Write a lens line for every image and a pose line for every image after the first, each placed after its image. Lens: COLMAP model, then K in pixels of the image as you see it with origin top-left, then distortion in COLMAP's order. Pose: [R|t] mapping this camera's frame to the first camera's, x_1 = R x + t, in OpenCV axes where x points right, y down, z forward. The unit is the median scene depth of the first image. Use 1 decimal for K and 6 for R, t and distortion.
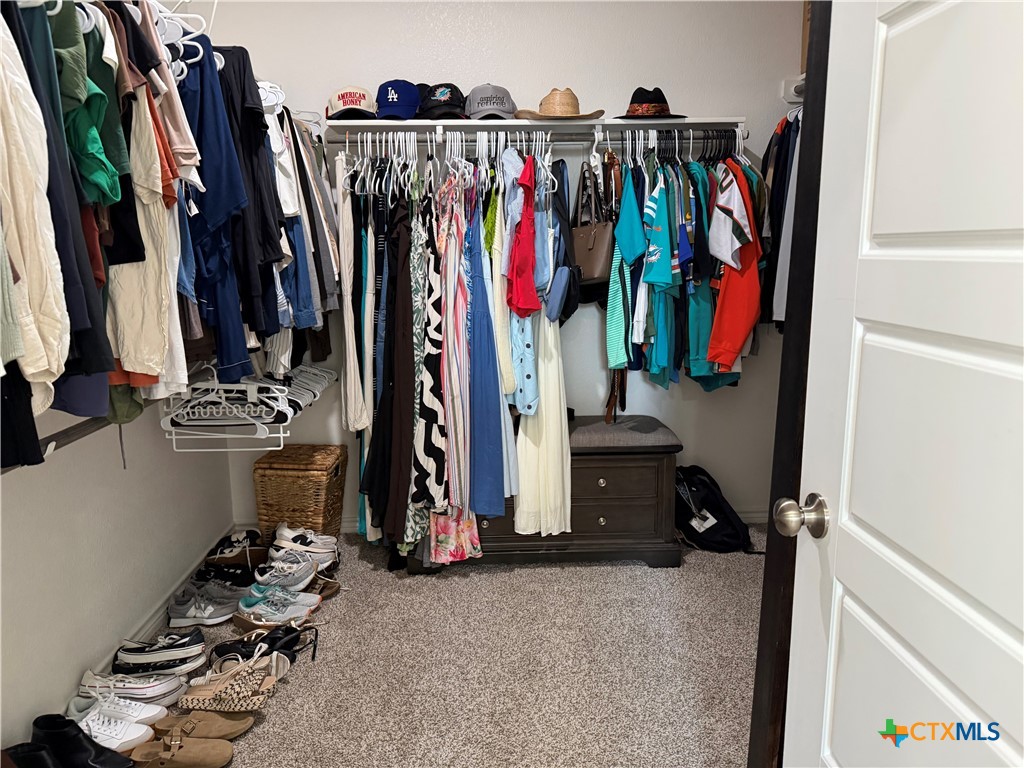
lens RADIAL K [[717.3, 0, 507.2], [0, 717.3, 385.6], [0, 0, 1]] dist [0.115425, -0.147478]
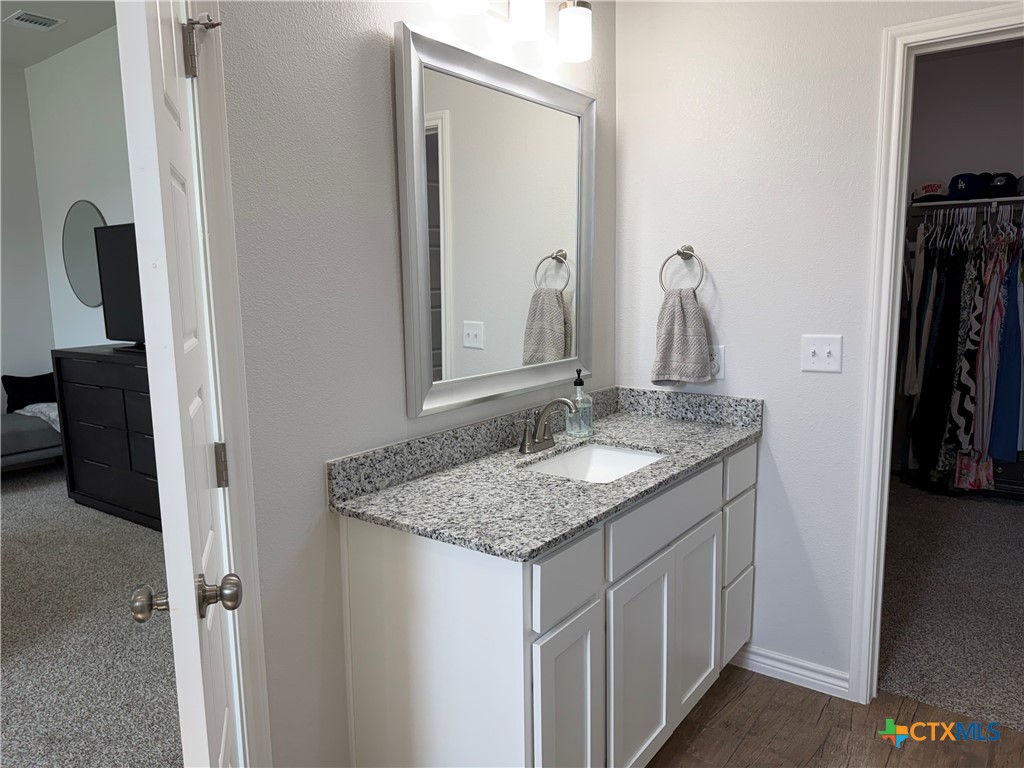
lens RADIAL K [[717.3, 0, 507.2], [0, 717.3, 385.6], [0, 0, 1]] dist [0.115425, -0.147478]
pose [[0.780140, 0.092598, -0.618714, 0.097676], [-0.122029, 0.992512, -0.005325, 0.160722], [0.613588, 0.079655, 0.785599, -0.821483]]
